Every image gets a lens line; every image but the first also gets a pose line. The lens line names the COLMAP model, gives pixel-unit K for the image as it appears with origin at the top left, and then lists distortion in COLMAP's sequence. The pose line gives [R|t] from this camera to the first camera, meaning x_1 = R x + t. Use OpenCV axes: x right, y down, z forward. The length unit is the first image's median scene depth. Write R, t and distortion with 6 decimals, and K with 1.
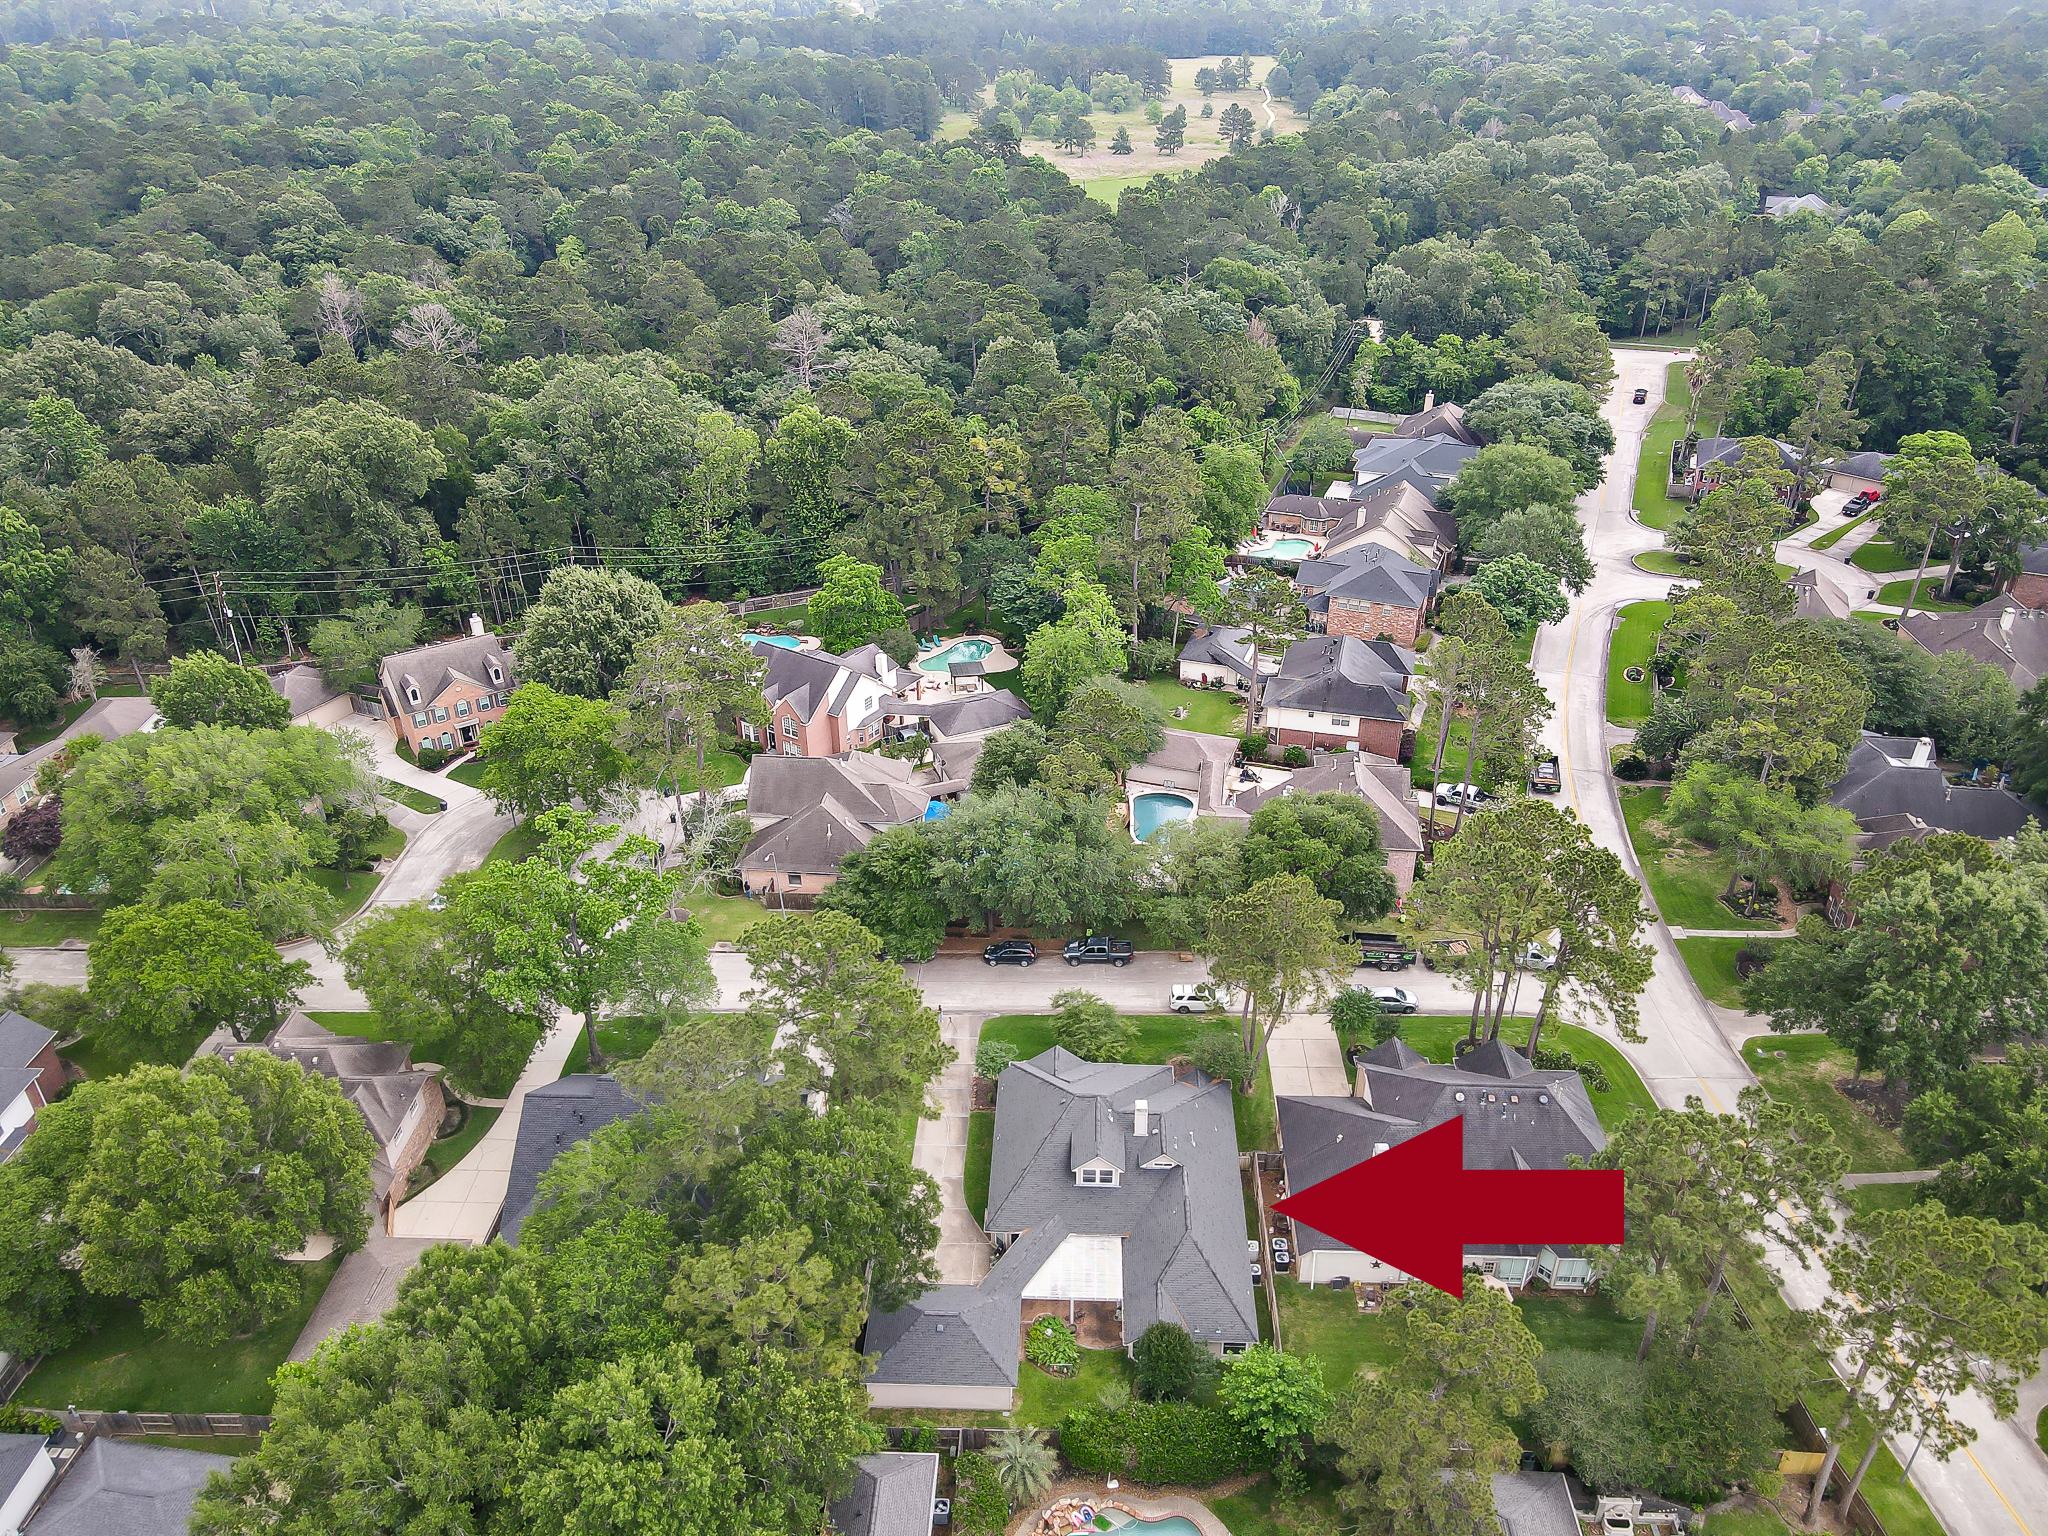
lens RADIAL K [[1523.3, 0, 1024.0], [0, 1523.3, 768.0], [0, 0, 1]] dist [-0.006497, 0.039237]
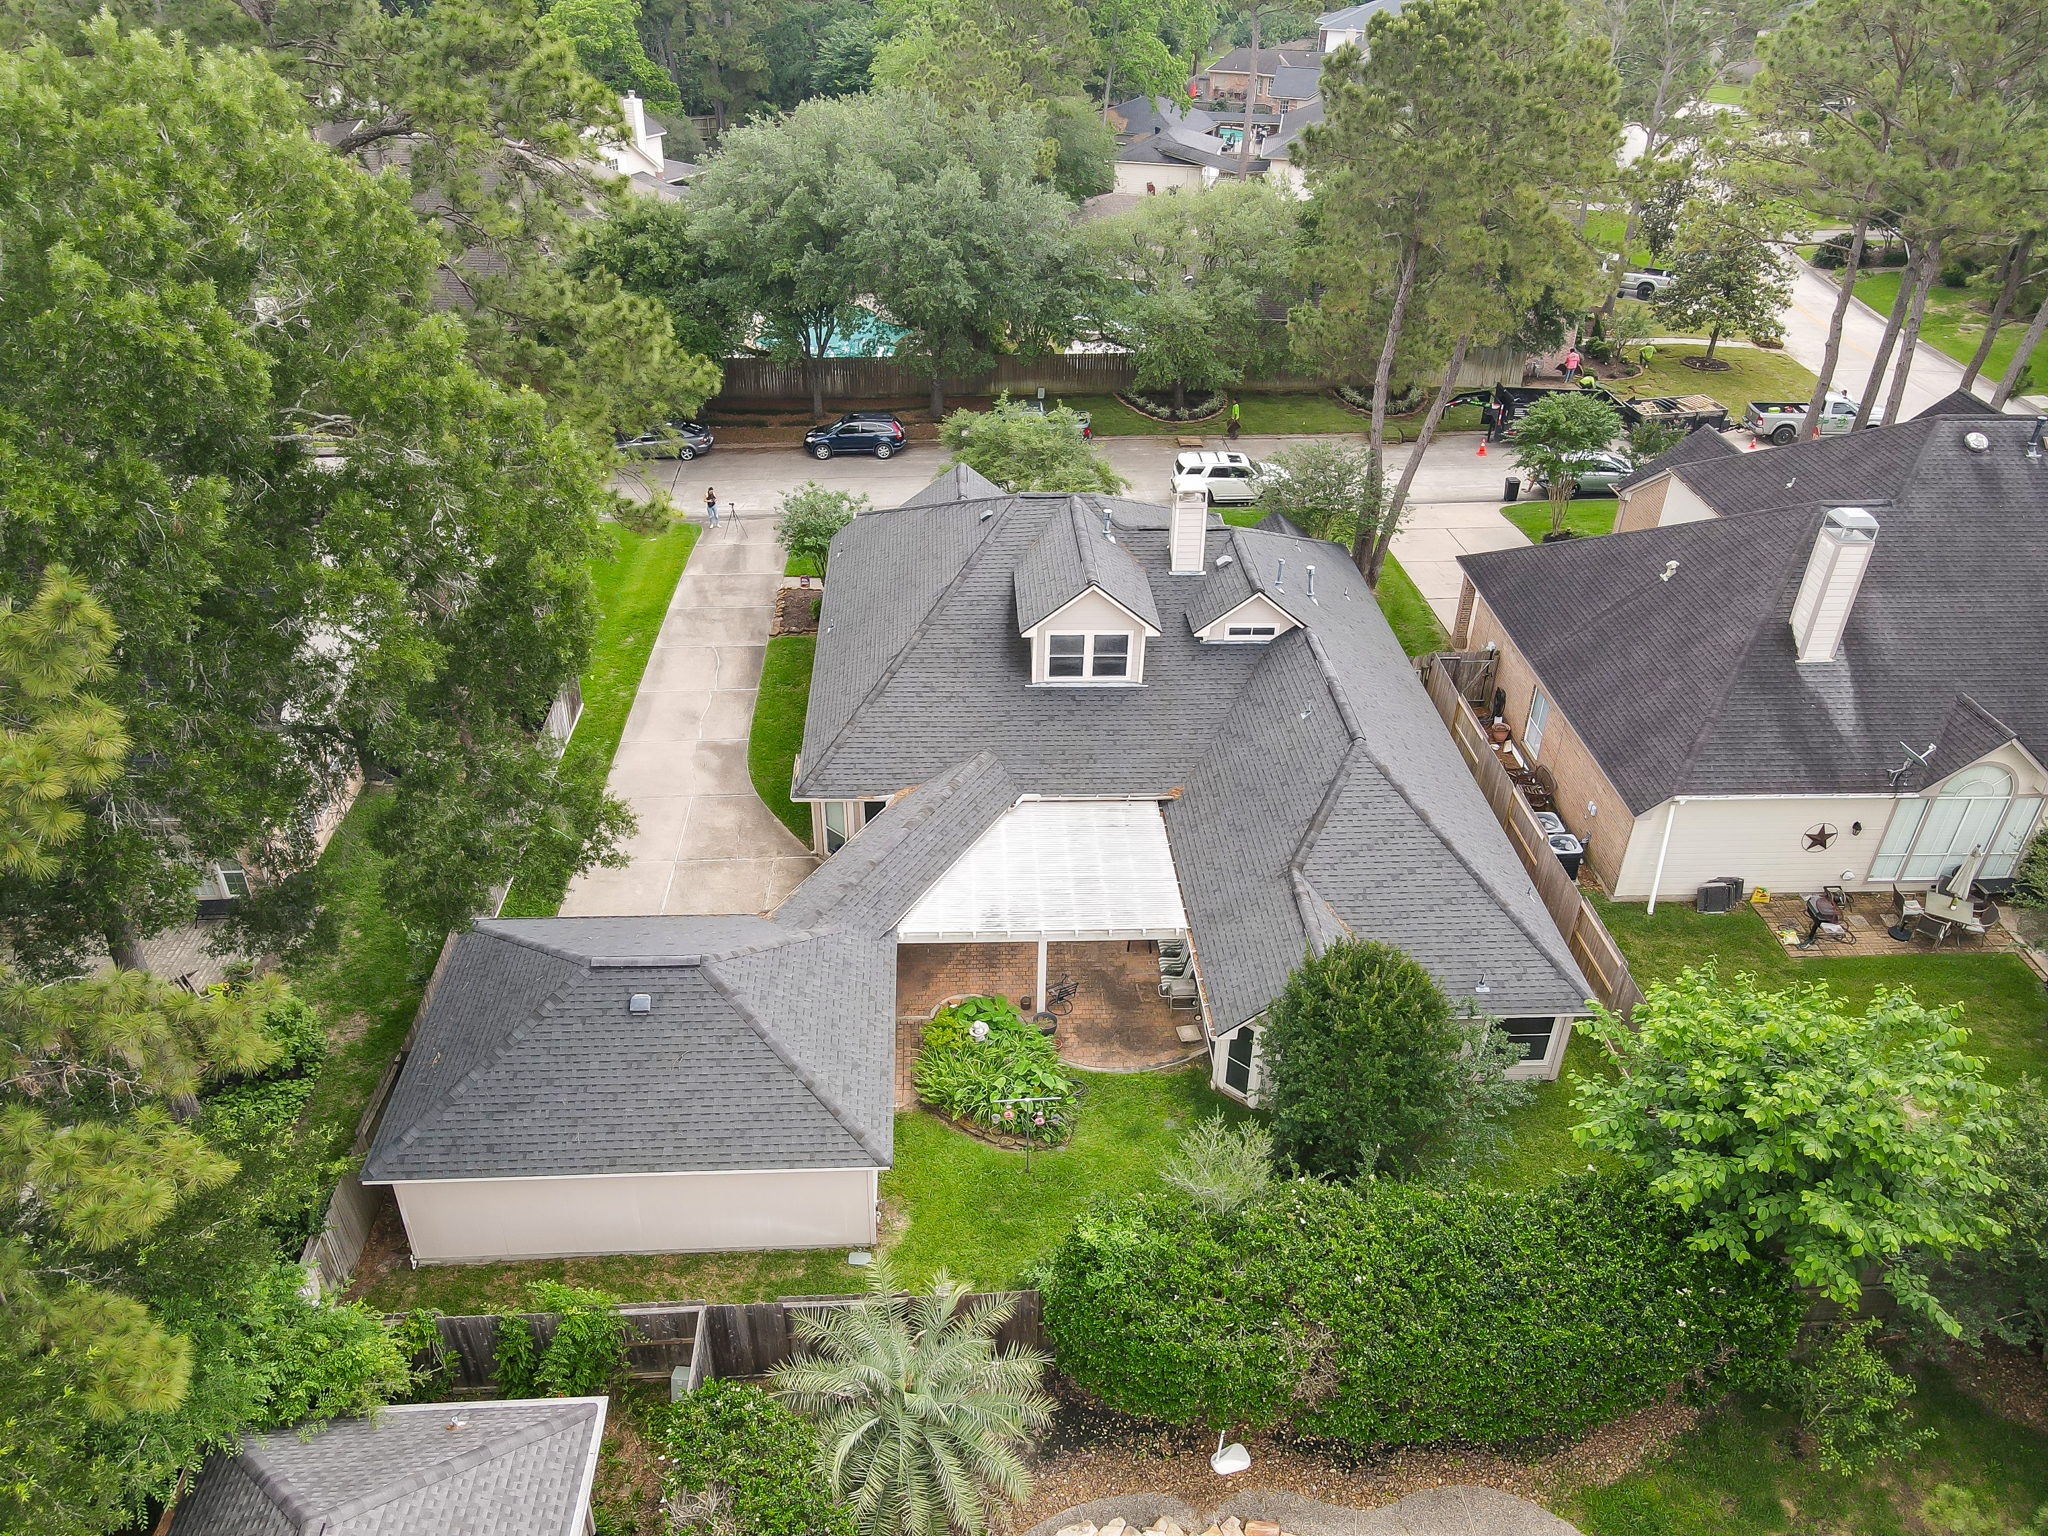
lens RADIAL K [[1523.3, 0, 1024.0], [0, 1523.3, 768.0], [0, 0, 1]] dist [-0.006497, 0.039237]
pose [[0.995390, -0.028883, 0.091459, -0.003792], [0.025163, 0.998819, 0.041569, 0.304855], [-0.092552, -0.039076, 0.994941, 0.674879]]
